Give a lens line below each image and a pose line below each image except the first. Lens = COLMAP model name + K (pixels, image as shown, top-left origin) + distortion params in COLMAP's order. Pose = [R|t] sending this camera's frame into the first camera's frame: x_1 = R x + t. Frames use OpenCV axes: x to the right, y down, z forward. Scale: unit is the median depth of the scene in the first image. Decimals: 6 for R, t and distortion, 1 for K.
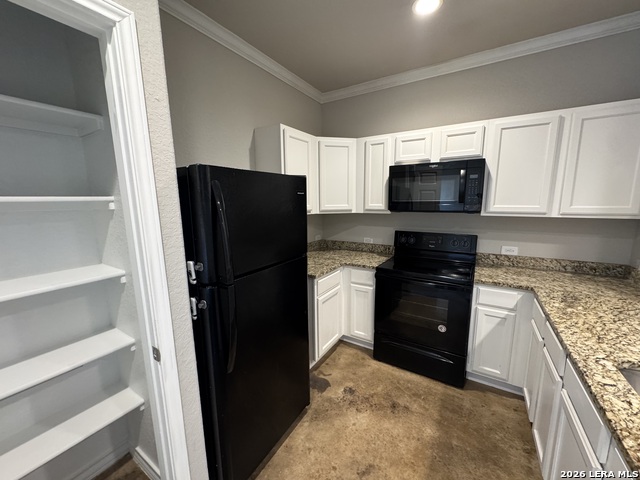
lens RADIAL K [[254.6, 0, 320.0], [0, 254.6, 240.1], [0, 0, 1]] dist [-0.004708, 0.001154]
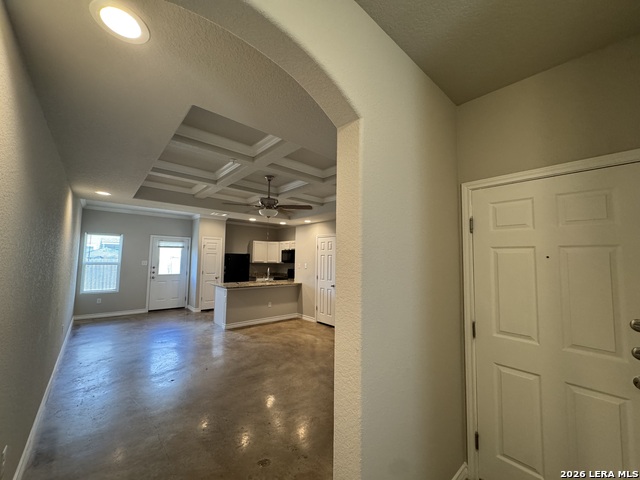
lens RADIAL K [[254.6, 0, 320.4], [0, 254.6, 240.5], [0, 0, 1]] dist [-0.004708, 0.001154]
pose [[0.957157, 0.005866, -0.289510, 2.173684], [-0.073355, 0.972094, -0.222827, 0.407281], [0.280124, 0.234517, 0.930877, -2.676346]]
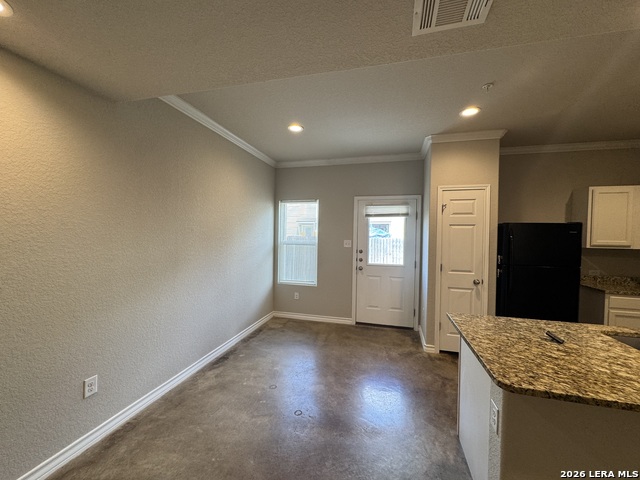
lens RADIAL K [[254.6, 0, 320.4], [0, 254.6, 241.5], [0, 0, 1]] dist [-0.004708, 0.001154]
pose [[0.289942, 0.041105, -0.956161, 0.852690], [-0.171457, 0.985144, -0.009641, 0.156048], [0.941561, 0.166735, 0.292682, -0.916385]]
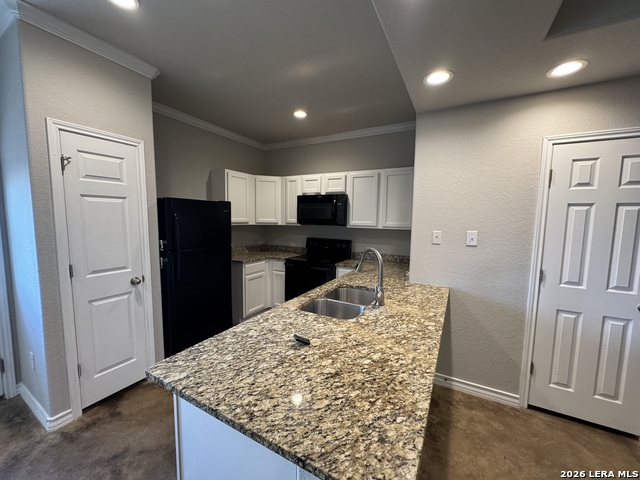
lens RADIAL K [[254.6, 0, 320.2], [0, 254.6, 240.0], [0, 0, 1]] dist [-0.004708, 0.001154]
pose [[0.998223, 0.022959, 0.054986, 0.387228], [-0.018988, 0.997246, -0.071689, 0.111252], [-0.056480, 0.070517, 0.995910, -0.659634]]
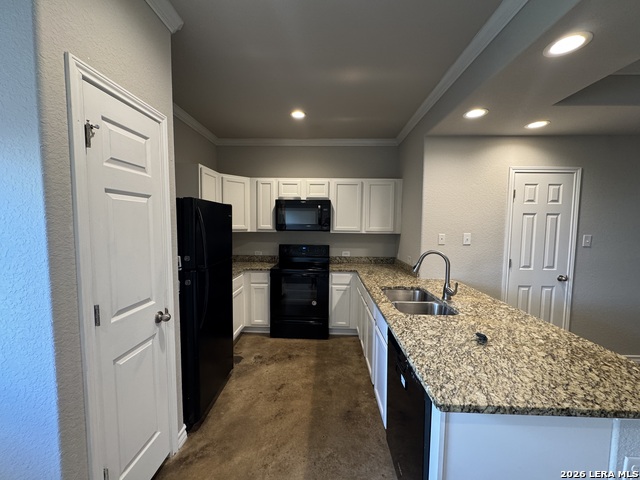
lens RADIAL K [[254.6, 0, 319.6], [0, 254.6, 240.5], [0, 0, 1]] dist [-0.004708, 0.001154]
pose [[0.865707, -0.012110, 0.500404, -0.282117], [0.059412, 0.995126, -0.078702, 0.085950], [-0.497012, 0.097863, 0.862208, -0.428003]]
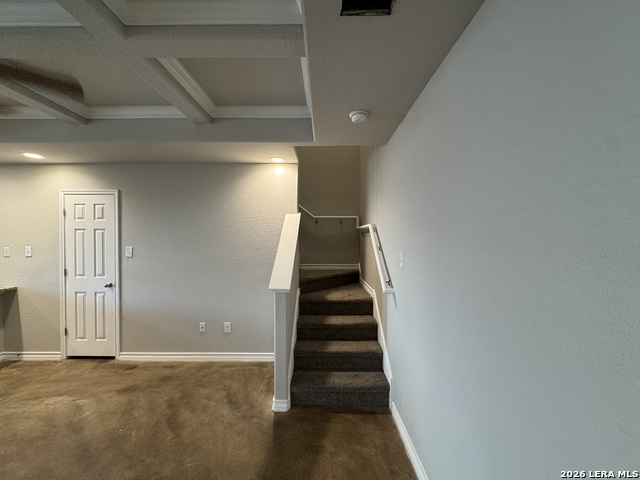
lens RADIAL K [[254.6, 0, 320.2], [0, 254.6, 240.2], [0, 0, 1]] dist [-0.004708, 0.001154]
pose [[0.853690, 0.007444, 0.520728, 1.779719], [0.072908, 0.988342, -0.133657, 0.286319], [-0.515652, 0.152067, 0.843196, -1.883902]]
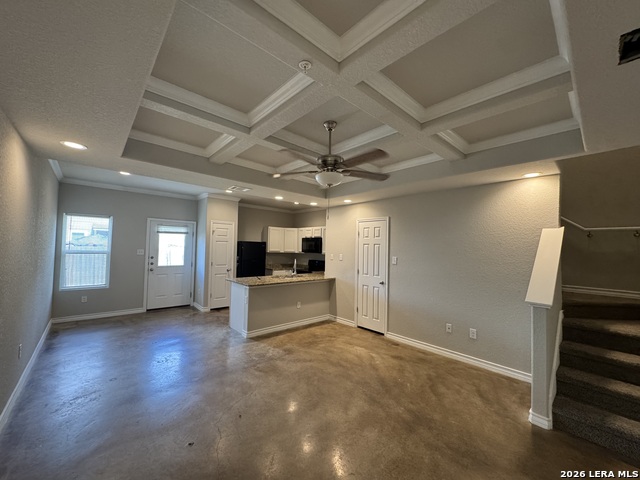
lens RADIAL K [[254.6, 0, 319.9], [0, 254.6, 240.4], [0, 0, 1]] dist [-0.004708, 0.001154]
pose [[0.959900, 0.025540, -0.279177, 1.582983], [-0.079082, 0.980067, -0.182247, 0.341947], [0.268957, 0.197017, 0.942786, -2.209497]]
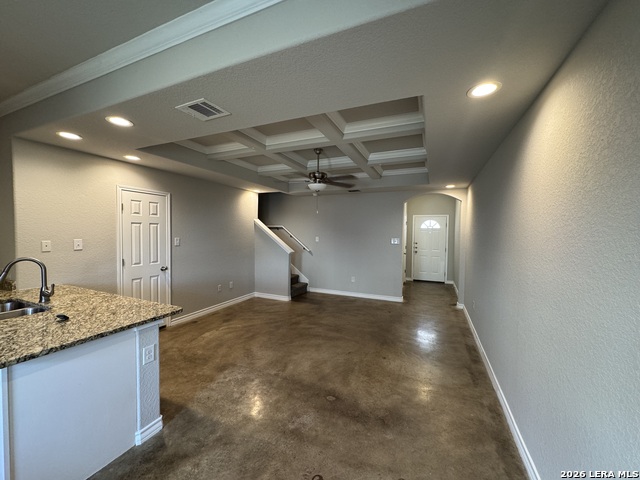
lens RADIAL K [[254.6, 0, 320.0], [0, 254.6, 239.9], [0, 0, 1]] dist [-0.004708, 0.001154]
pose [[-0.138746, -0.020932, 0.990107, -0.564142], [0.148977, 0.987958, 0.041763, 0.137382], [-0.979058, 0.153297, -0.133957, -0.821828]]
